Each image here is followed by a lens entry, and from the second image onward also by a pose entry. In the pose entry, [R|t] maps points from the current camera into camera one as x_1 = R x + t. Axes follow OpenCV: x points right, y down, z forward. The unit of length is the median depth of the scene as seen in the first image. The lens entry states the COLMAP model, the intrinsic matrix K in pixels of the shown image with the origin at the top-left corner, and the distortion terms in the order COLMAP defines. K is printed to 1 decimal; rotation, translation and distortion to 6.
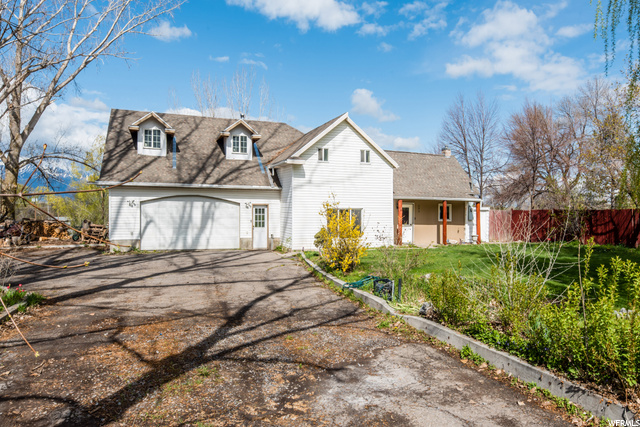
lens RADIAL K [[413.8, 0, 321.0], [0, 413.8, 190.5], [0, 0, 1]] dist [-0.001829, 0.000146]
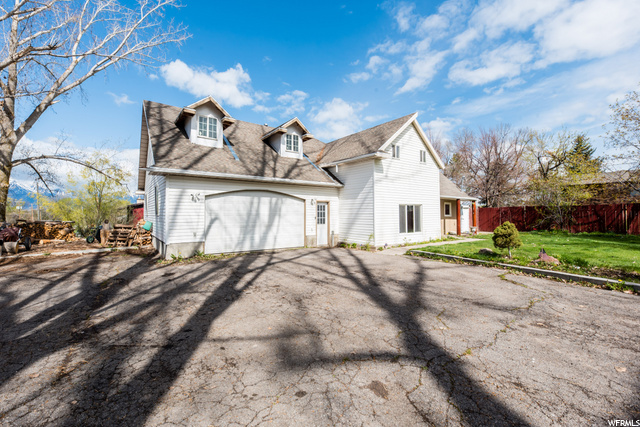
lens RADIAL K [[258.4, 0, 322.1], [0, 258.4, 196.5], [0, 0, 1]] dist [0.000705, -0.000105]
pose [[0.967142, 0.008274, 0.254102, -0.310932], [-0.003783, 0.999828, -0.018158, 0.034332], [-0.254208, 0.016600, 0.967007, 0.400241]]
